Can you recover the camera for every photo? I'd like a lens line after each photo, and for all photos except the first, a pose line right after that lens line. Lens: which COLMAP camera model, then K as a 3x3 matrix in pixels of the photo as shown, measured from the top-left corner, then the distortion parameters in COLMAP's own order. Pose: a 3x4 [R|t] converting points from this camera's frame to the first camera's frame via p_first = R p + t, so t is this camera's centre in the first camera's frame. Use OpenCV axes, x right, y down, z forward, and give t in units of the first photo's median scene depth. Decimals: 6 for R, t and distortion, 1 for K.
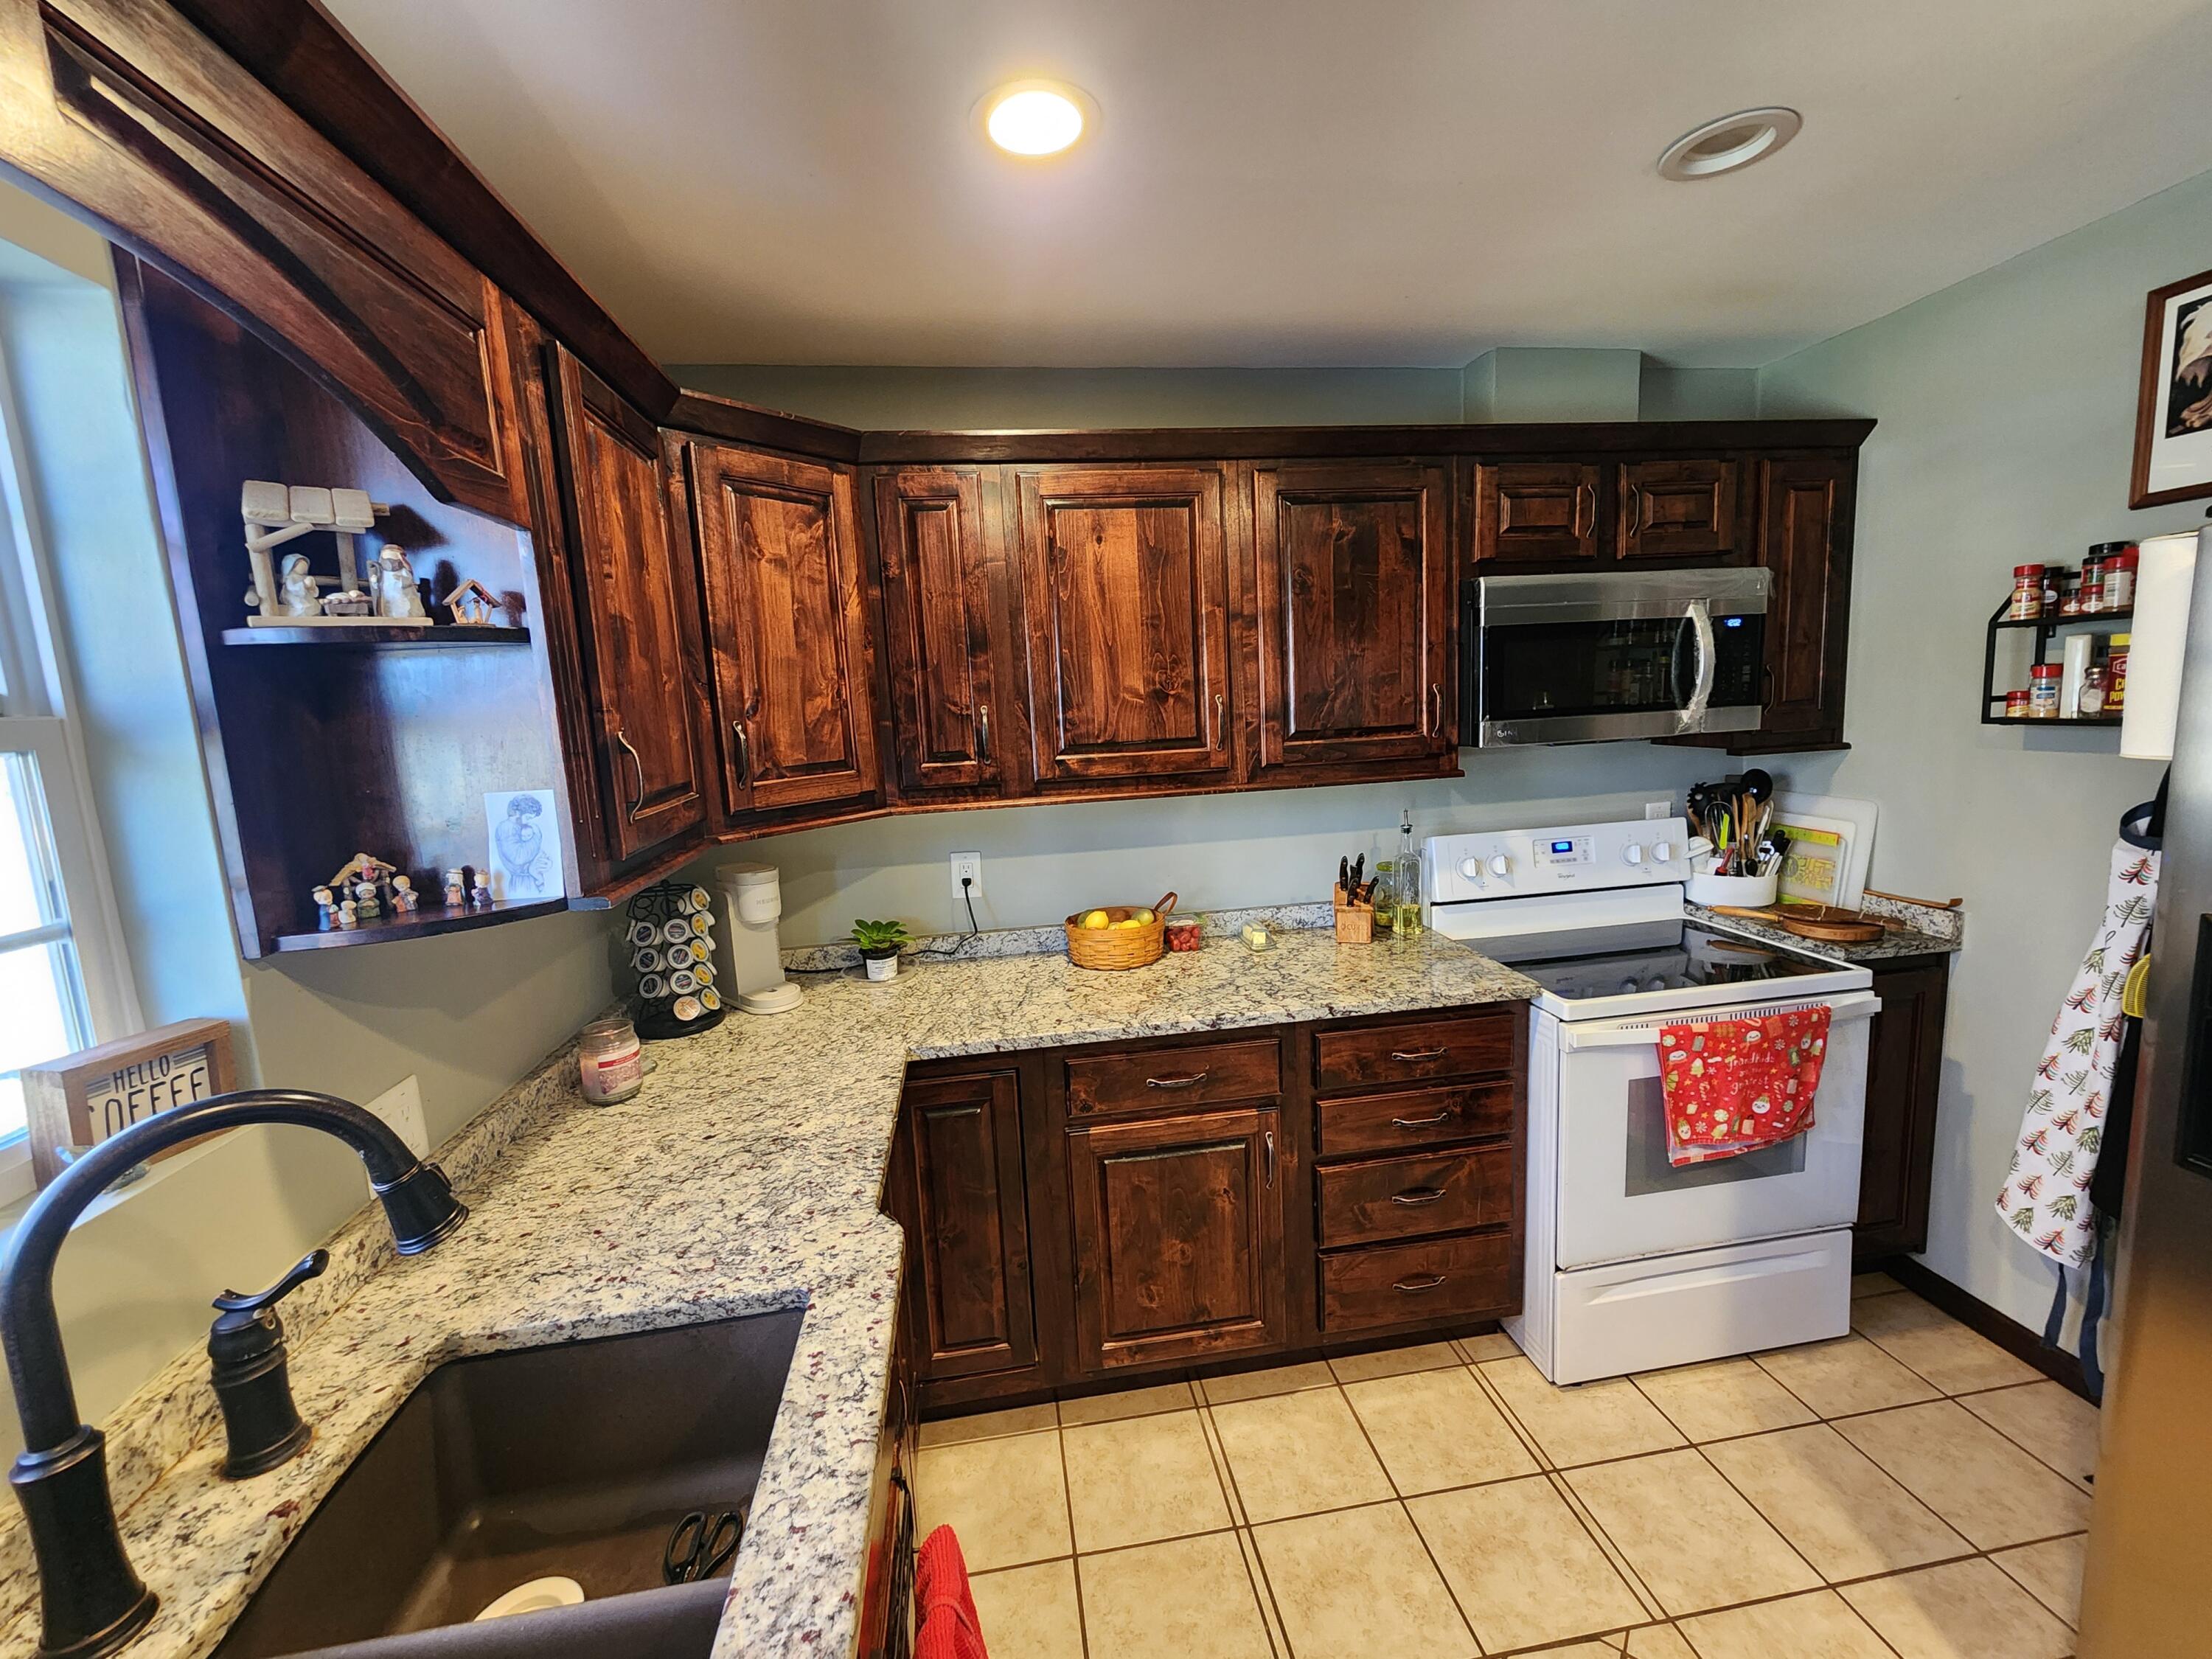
lens RADIAL K [[911.7, 0, 1114.3], [0, 911.7, 827.5], [0, 0, 1]] dist [-0.002913, 0.001334]
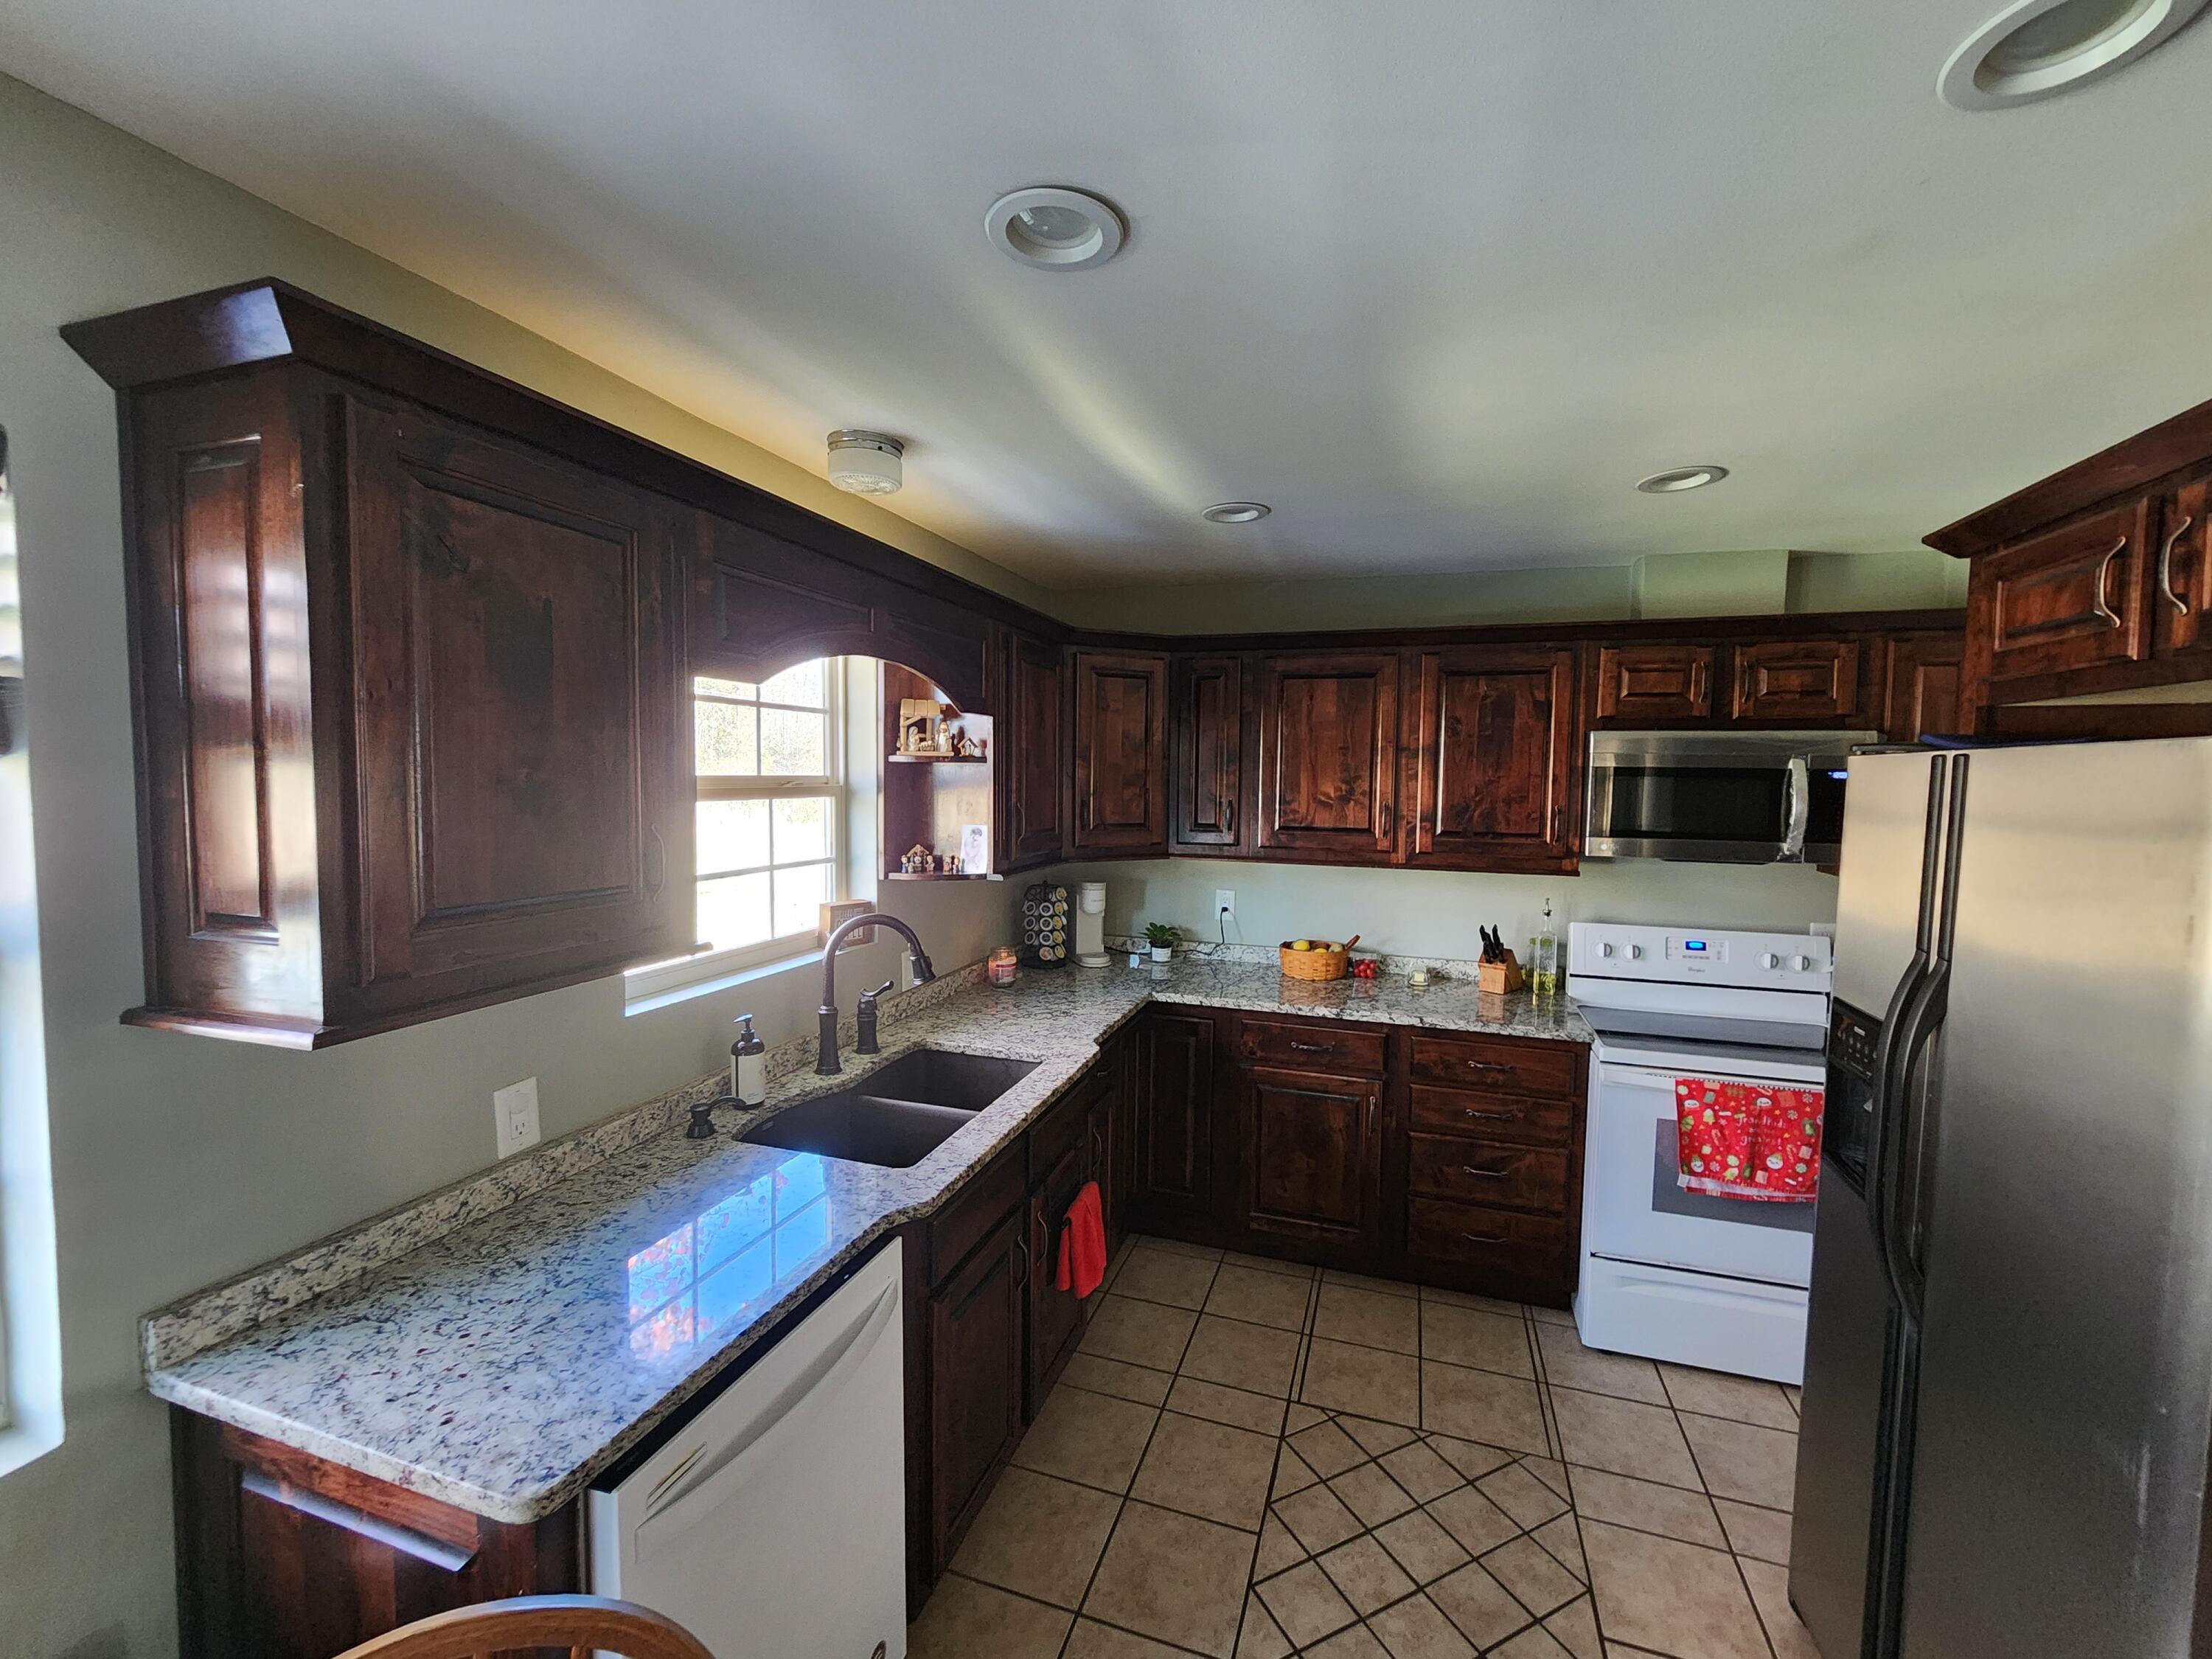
lens RADIAL K [[911.7, 0, 1120.4], [0, 911.7, 831.5], [0, 0, 1]] dist [-0.002913, 0.001334]
pose [[0.894605, 0.093070, -0.437058, 0.396339], [-0.121389, 0.991906, -0.037244, 0.010393], [0.430054, 0.086372, 0.898662, -0.529673]]
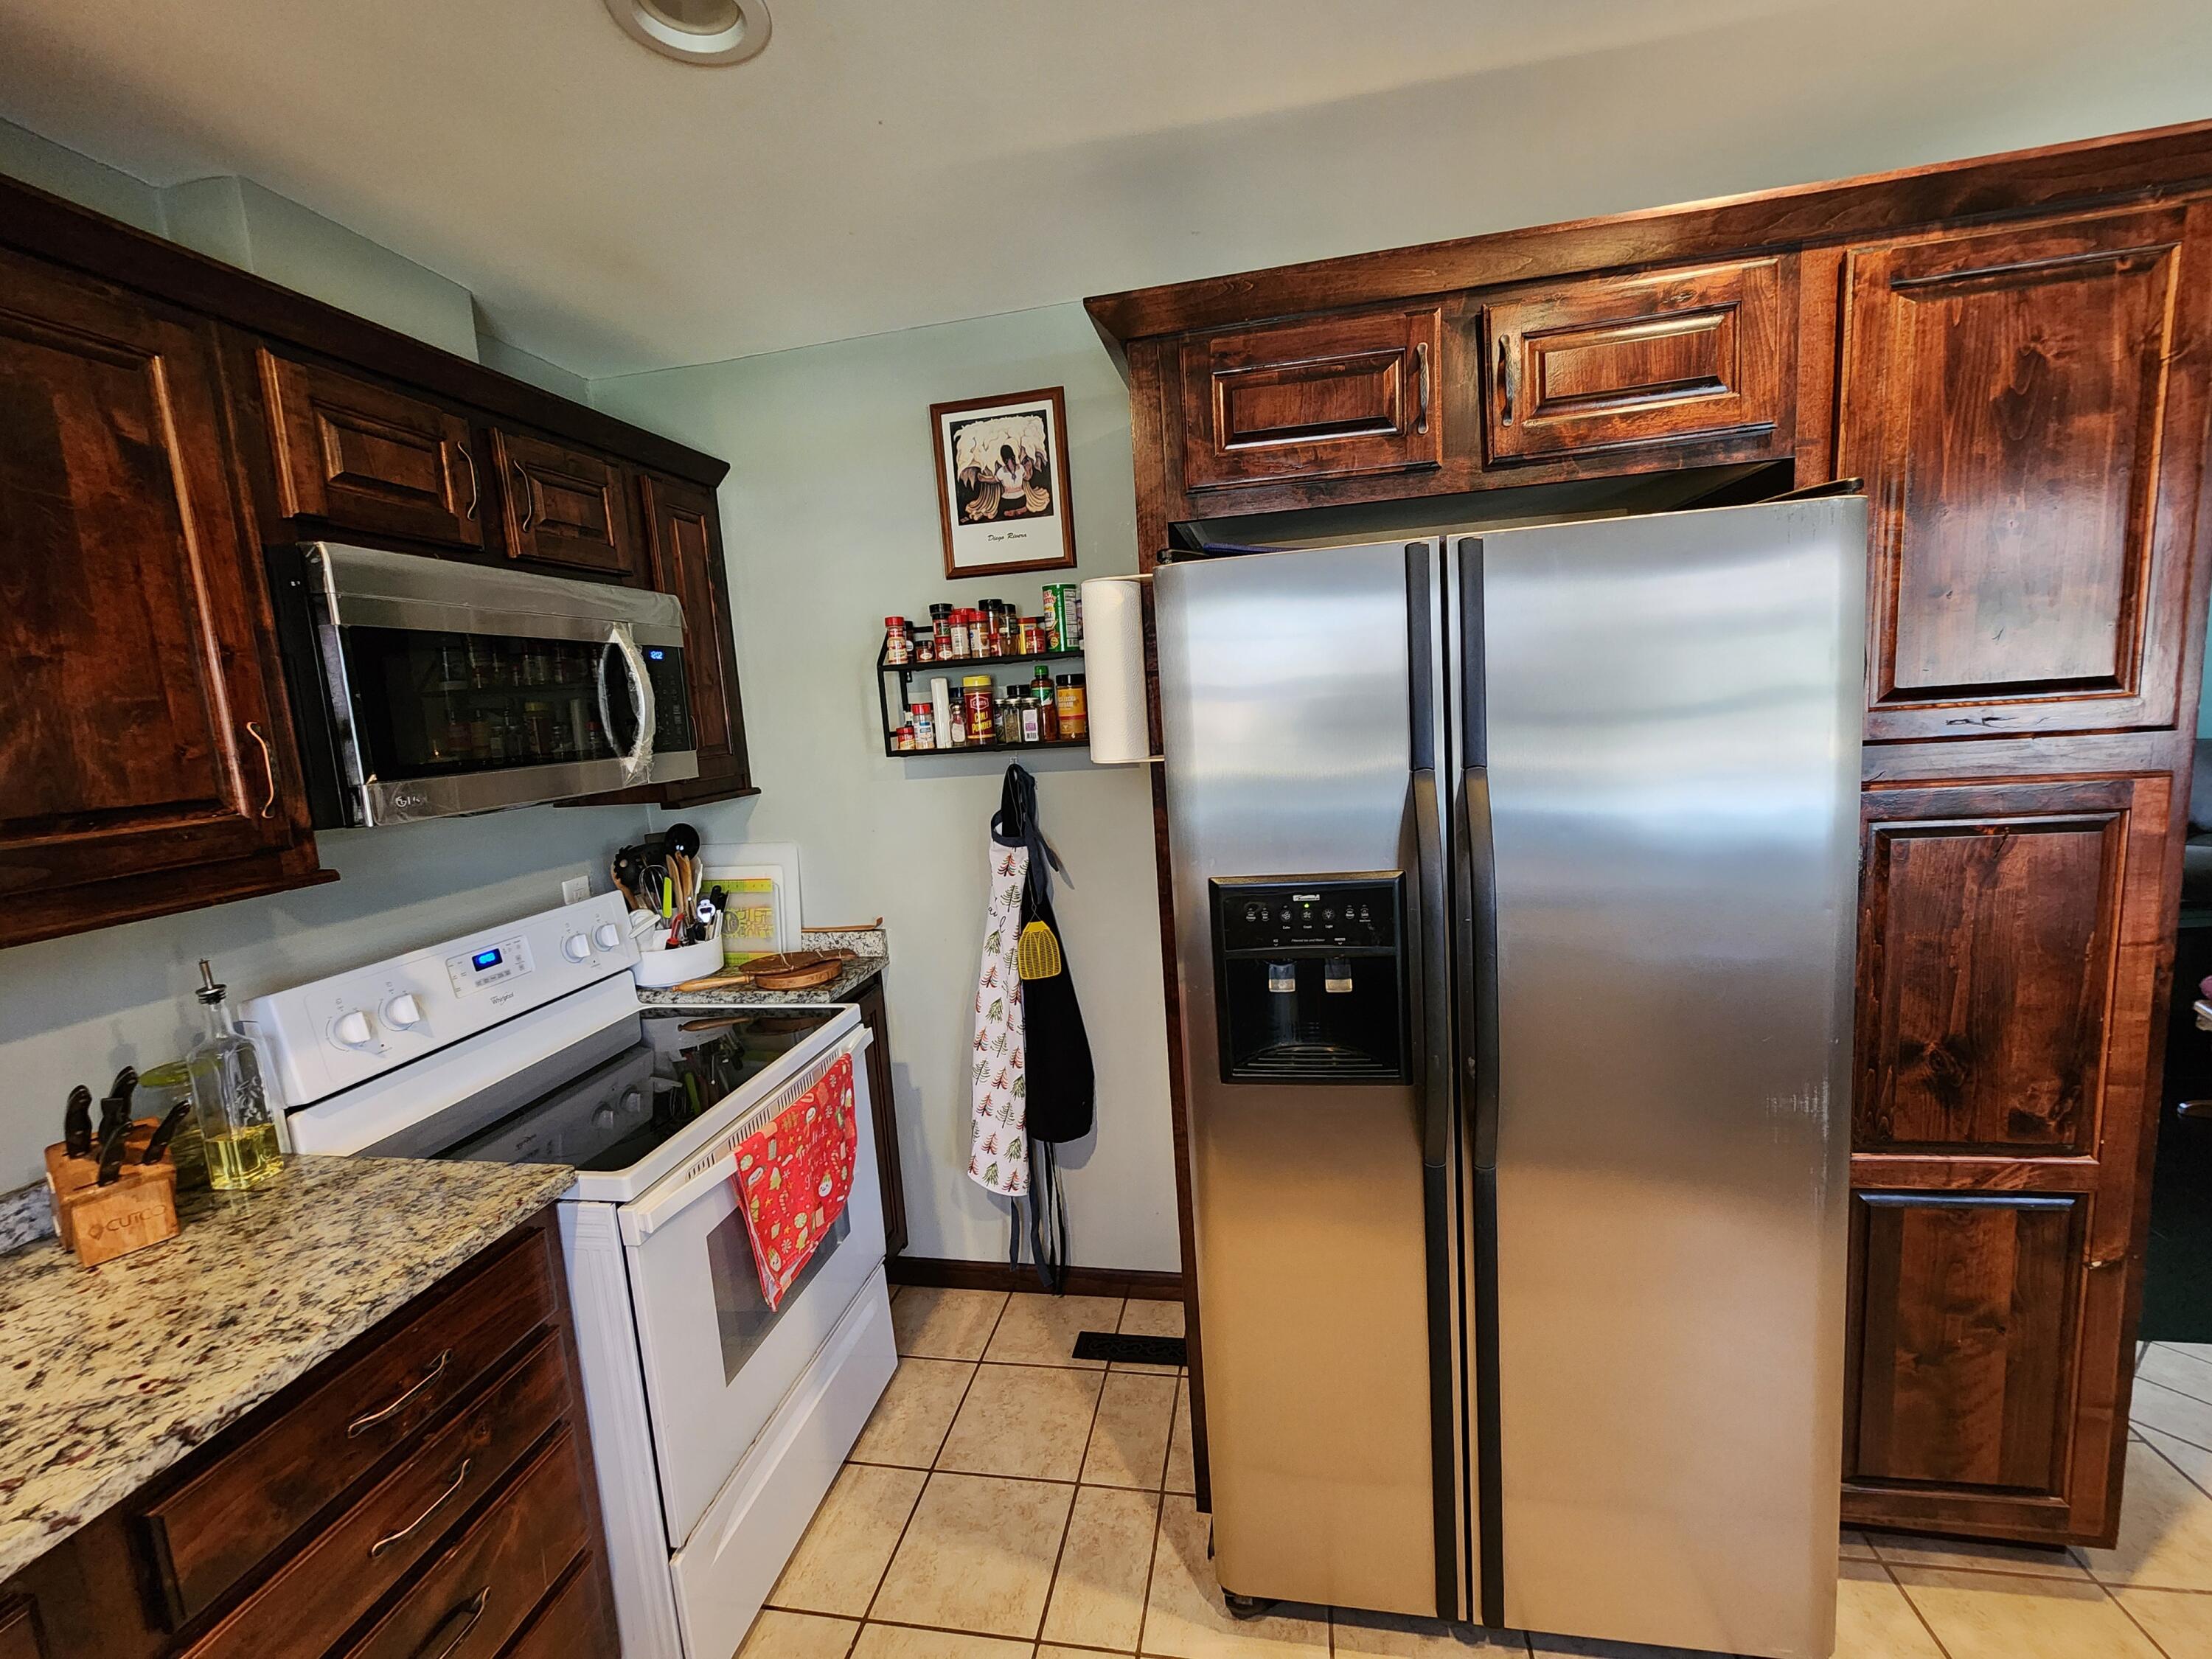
lens RADIAL K [[911.7, 0, 1116.5], [0, 911.7, 823.8], [0, 0, 1]] dist [-0.002913, 0.001334]
pose [[0.322945, -0.096881, 0.941446, -0.003090], [0.181470, 0.982628, 0.038869, -0.025686], [-0.928857, 0.158292, 0.334916, 0.366476]]
